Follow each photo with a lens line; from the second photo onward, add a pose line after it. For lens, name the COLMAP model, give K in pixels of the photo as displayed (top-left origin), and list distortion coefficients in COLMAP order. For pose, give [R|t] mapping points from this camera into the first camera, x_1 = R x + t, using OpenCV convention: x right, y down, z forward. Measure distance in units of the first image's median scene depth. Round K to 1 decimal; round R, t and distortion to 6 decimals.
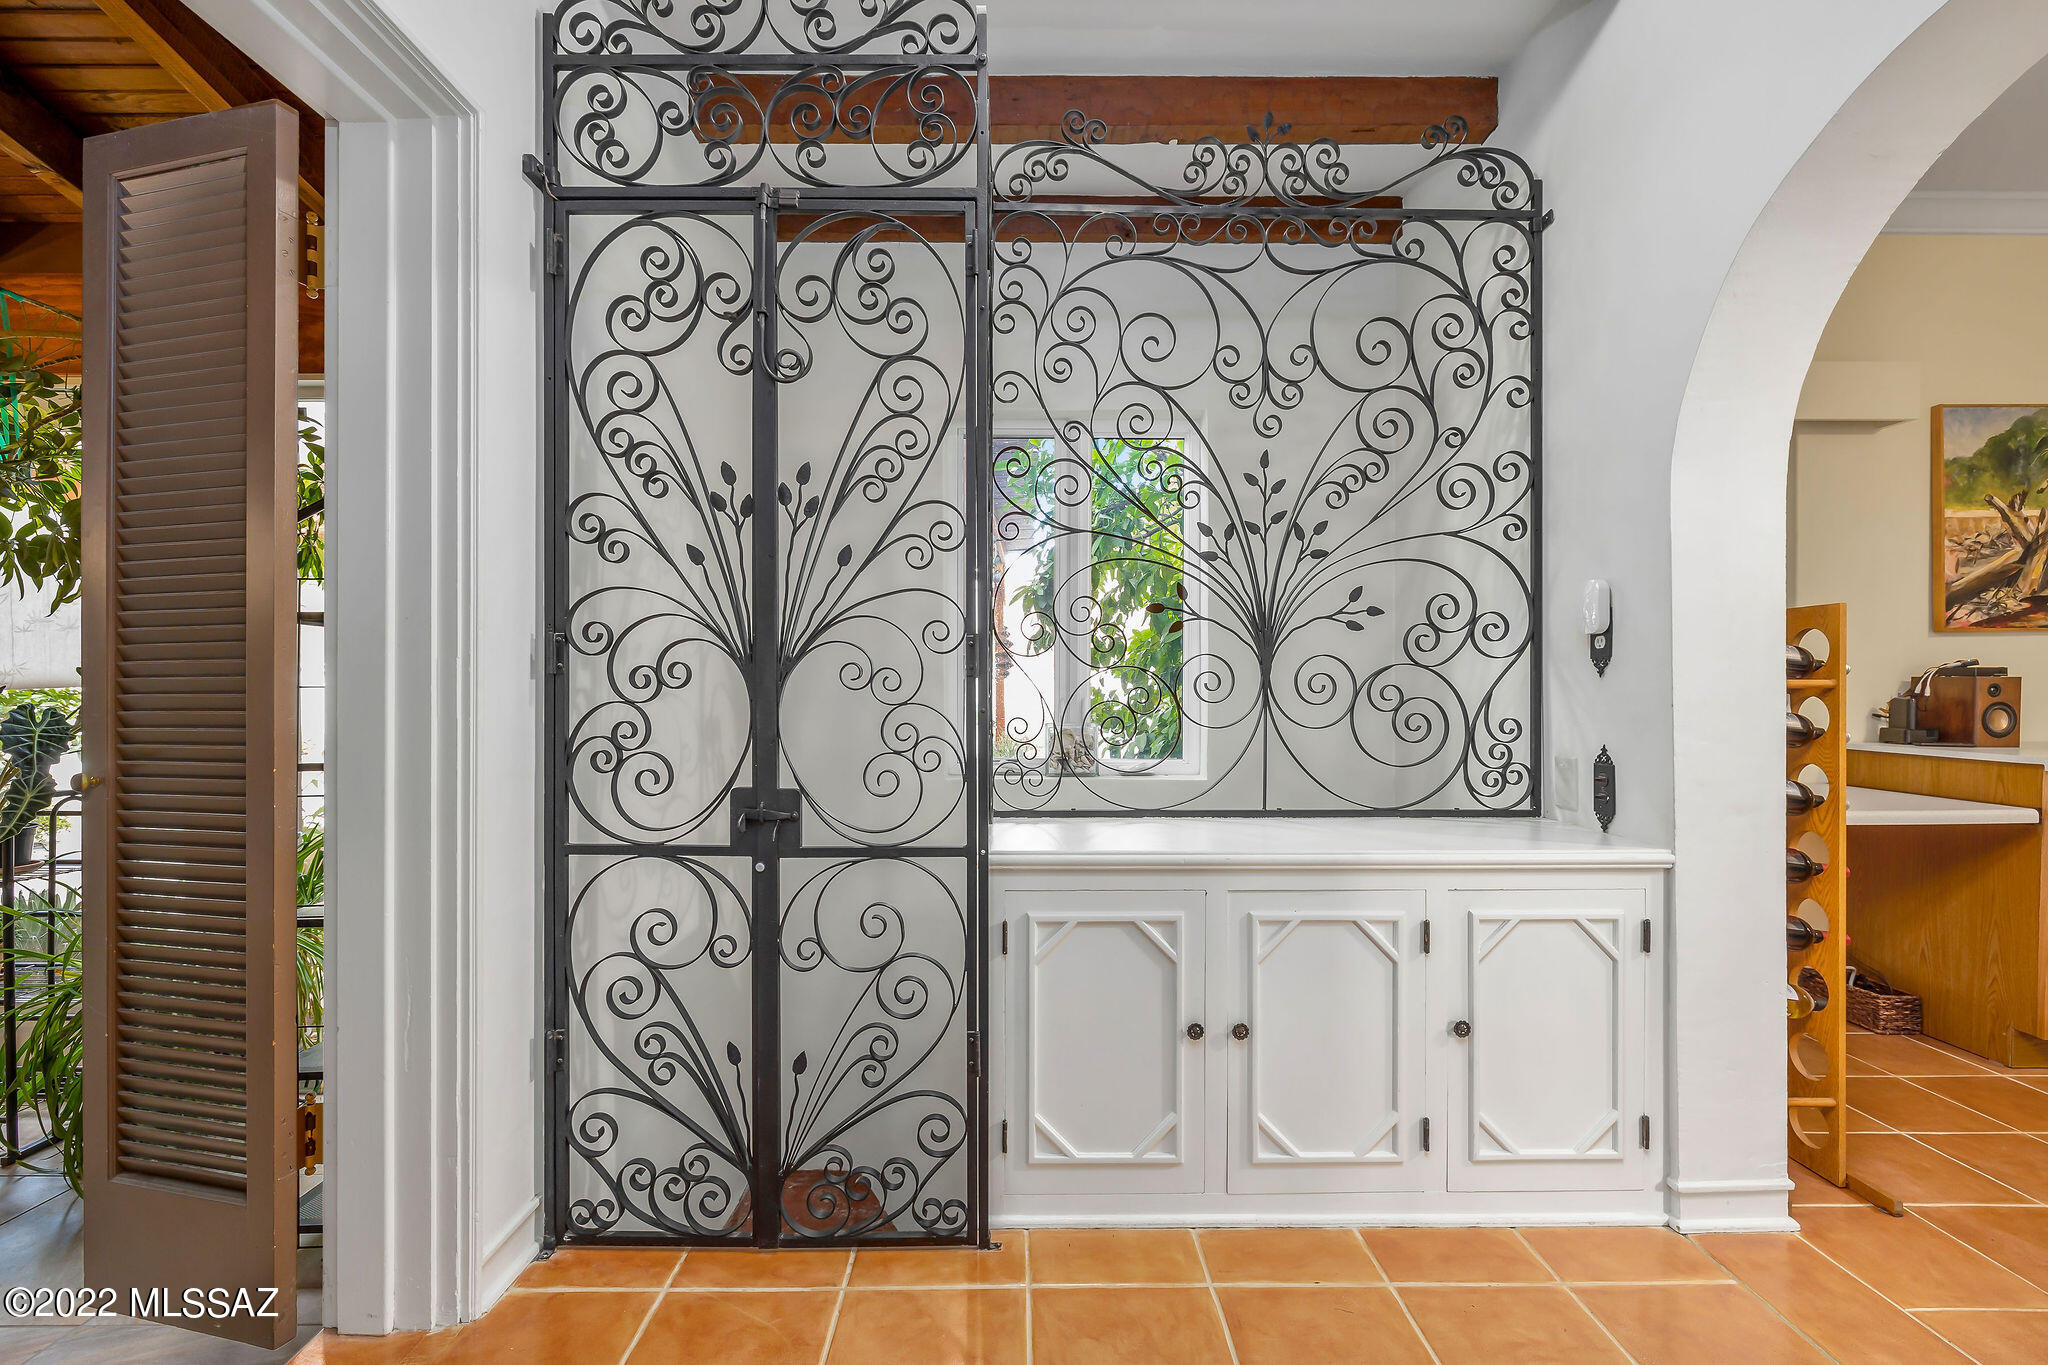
lens RADIAL K [[869.8, 0, 1023.1], [0, 869.8, 684.5], [0, 0, 1]] dist [-0.000501, 0.000241]
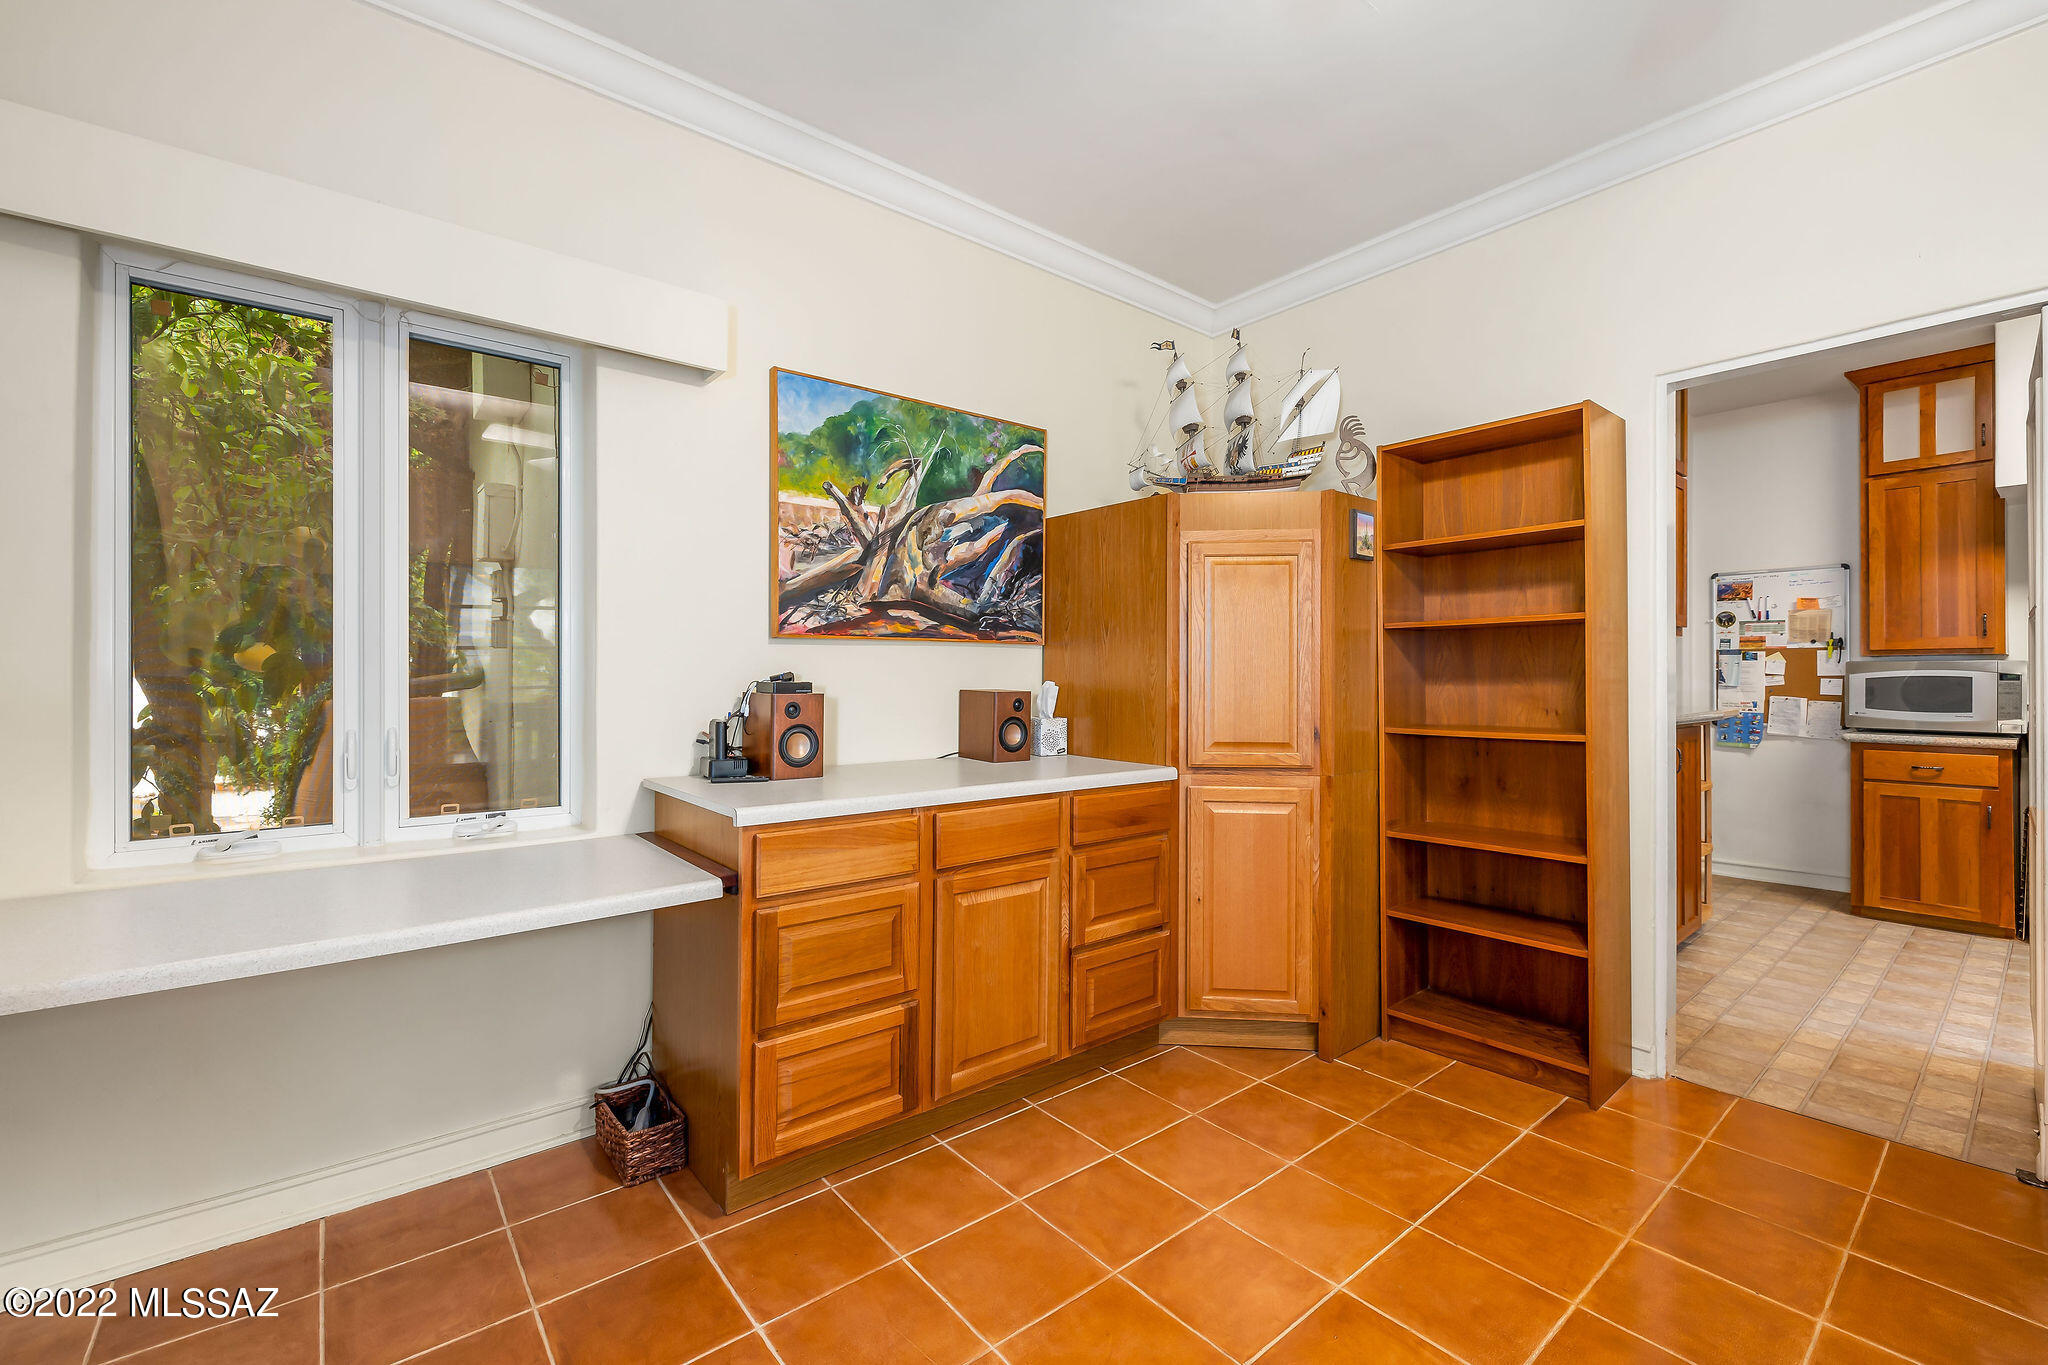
lens RADIAL K [[869.8, 0, 1021.5], [0, 869.8, 675.0], [0, 0, 1]] dist [-0.000501, 0.000241]
pose [[0.777086, -0.000459, 0.629395, 0.713703], [0.005972, 0.999960, -0.006645, -0.018510], [-0.629367, 0.008922, 0.777057, 0.203282]]
